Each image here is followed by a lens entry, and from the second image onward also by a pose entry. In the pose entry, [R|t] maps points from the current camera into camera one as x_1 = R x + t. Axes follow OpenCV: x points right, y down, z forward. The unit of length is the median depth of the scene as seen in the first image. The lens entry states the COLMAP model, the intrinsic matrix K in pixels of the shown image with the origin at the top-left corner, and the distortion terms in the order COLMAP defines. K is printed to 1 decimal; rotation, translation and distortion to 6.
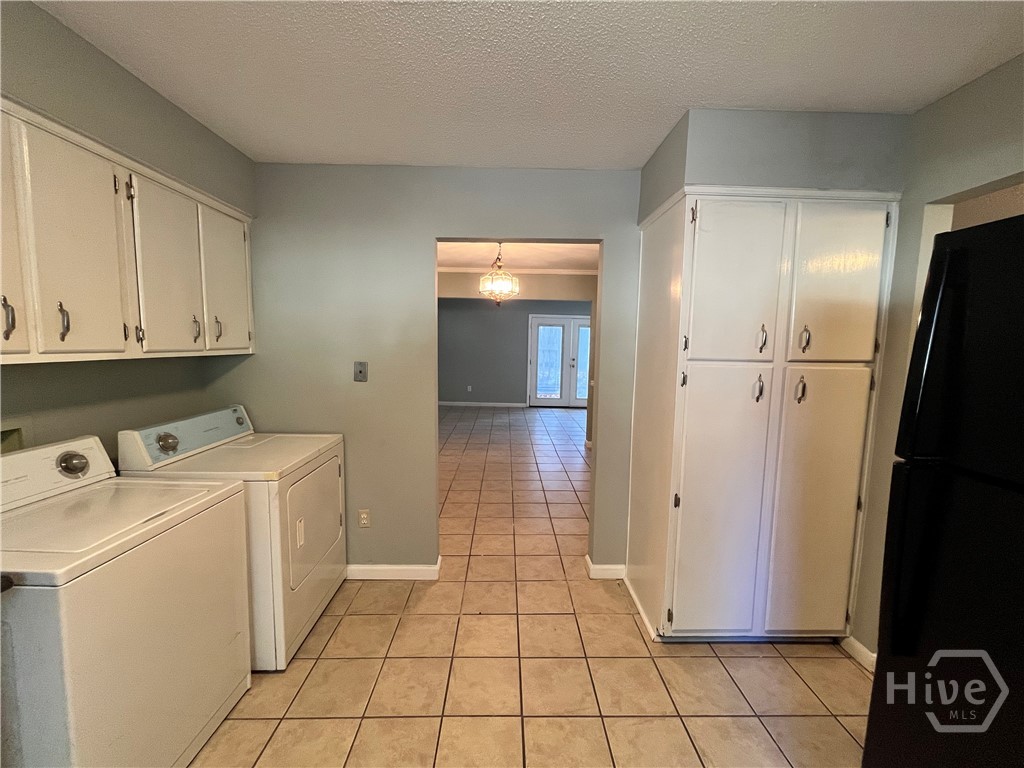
lens RADIAL K [[418.2, 0, 513.2], [0, 418.2, 383.5], [0, 0, 1]] dist [-0.001375, 0.000623]
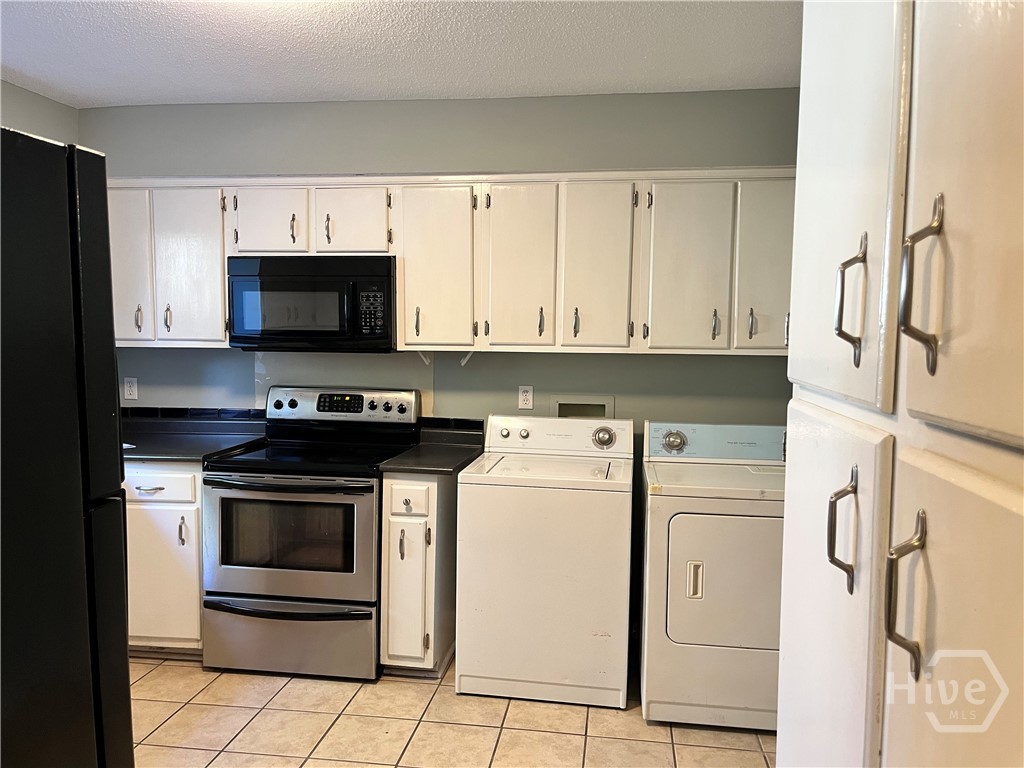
lens RADIAL K [[784.9, 0, 512.3], [0, 784.9, 389.5], [0, 0, 1]] dist [0.071142, -0.098285]
pose [[-0.160182, 0.066267, -0.984861, 1.184427], [-0.105942, 0.990827, 0.083899, -0.105133], [0.981386, 0.117778, -0.151692, 1.014542]]
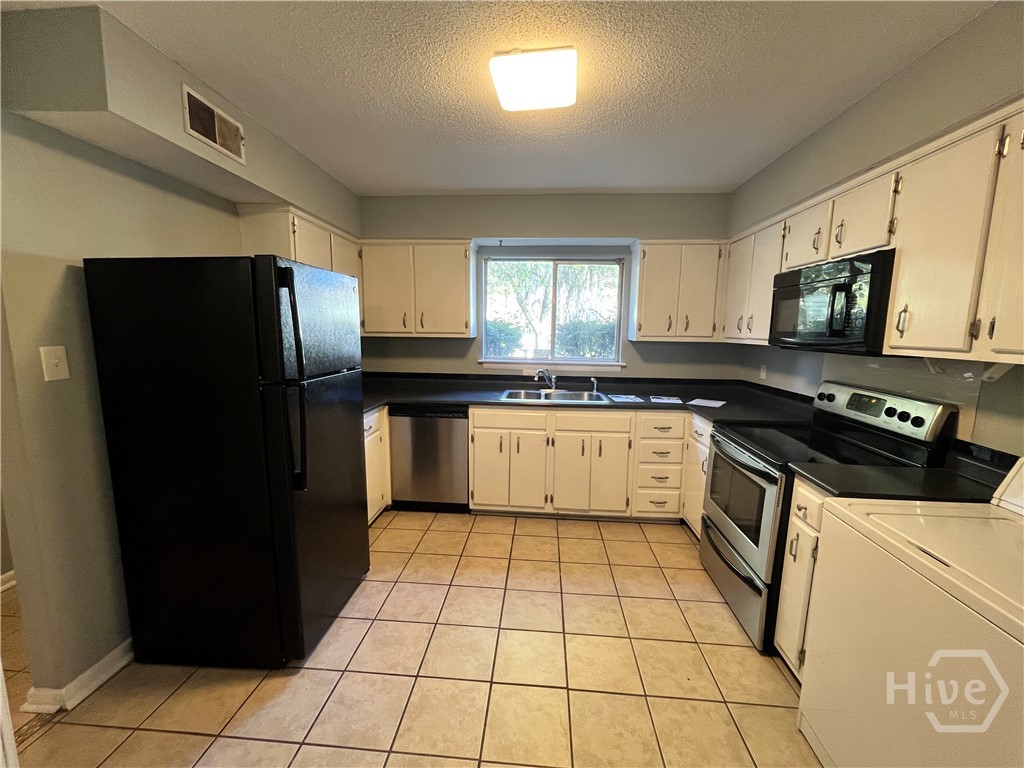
lens RADIAL K [[418.2, 0, 513.2], [0, 418.2, 383.5], [0, 0, 1]] dist [-0.001375, 0.000623]
pose [[-0.995137, -0.038216, 0.090787, -0.085164], [-0.016538, 0.973412, 0.228464, -0.147826], [-0.097104, 0.225852, -0.969310, 1.478838]]
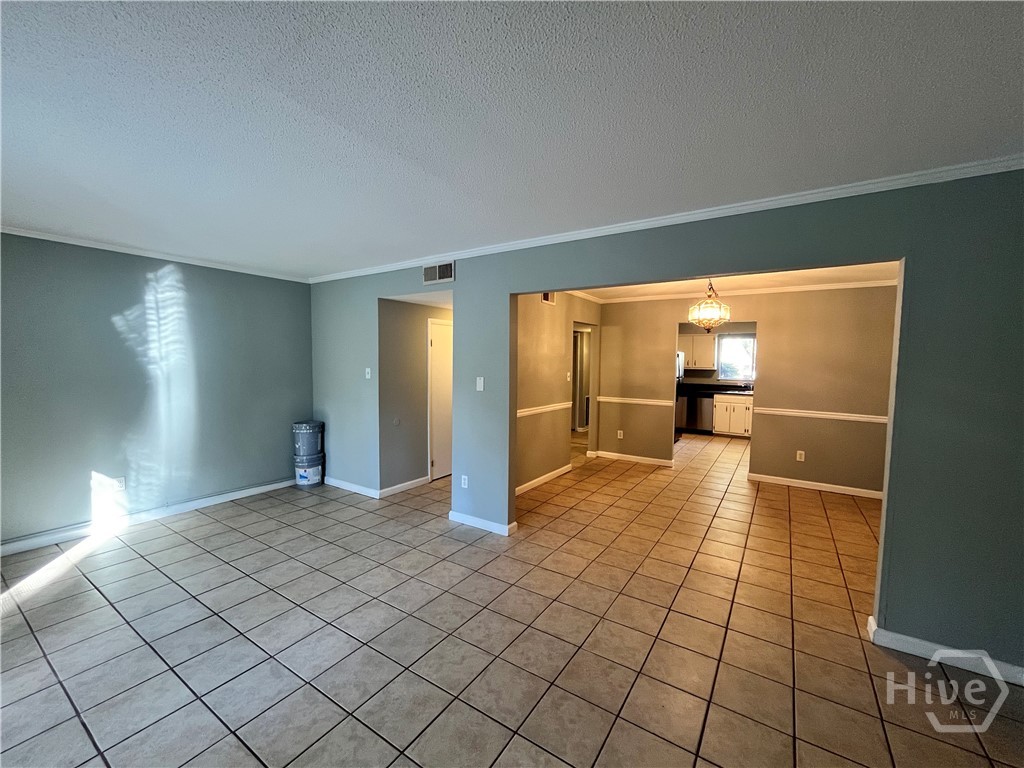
lens RADIAL K [[418.2, 0, 513.2], [0, 418.2, 383.5], [0, 0, 1]] dist [-0.001375, 0.000623]
pose [[-0.826128, -0.056943, 0.560597, -0.561337], [0.026907, 0.989760, 0.140186, -0.540734], [-0.562839, 0.130895, -0.816136, 5.316155]]
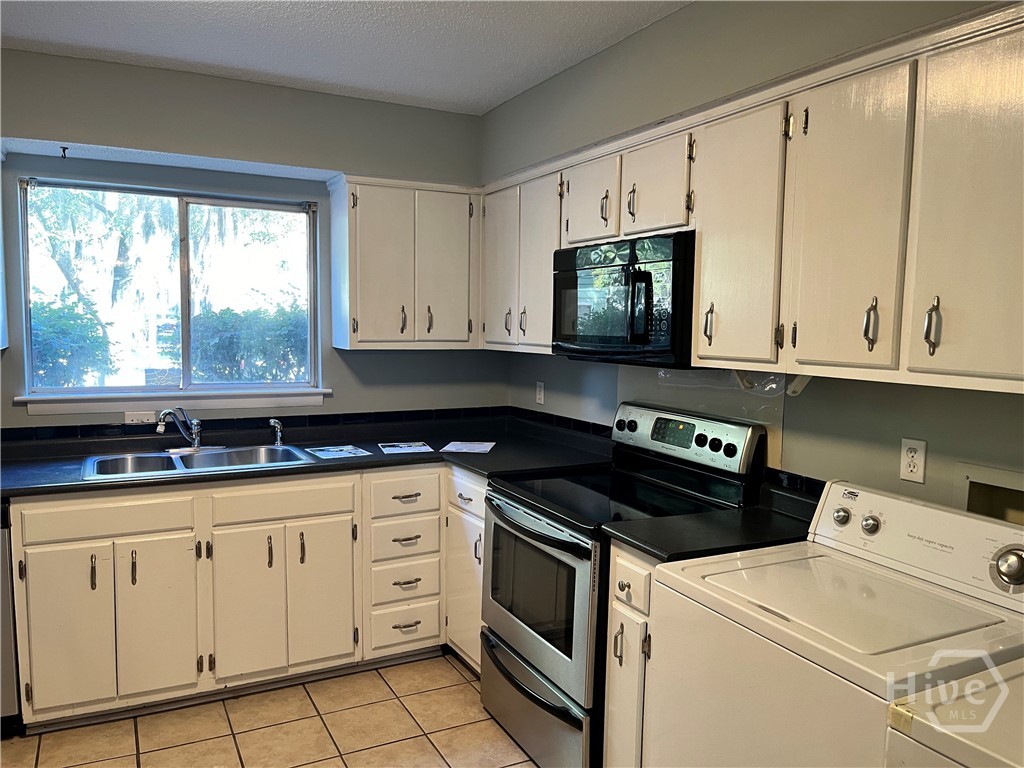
lens RADIAL K [[784.9, 0, 512.3], [0, 784.9, 389.5], [0, 0, 1]] dist [0.071142, -0.098285]
pose [[-0.898604, 0.015162, -0.438499, 0.064759], [-0.065582, 0.983534, 0.168403, -0.183509], [0.433832, 0.180086, -0.882813, 1.551925]]
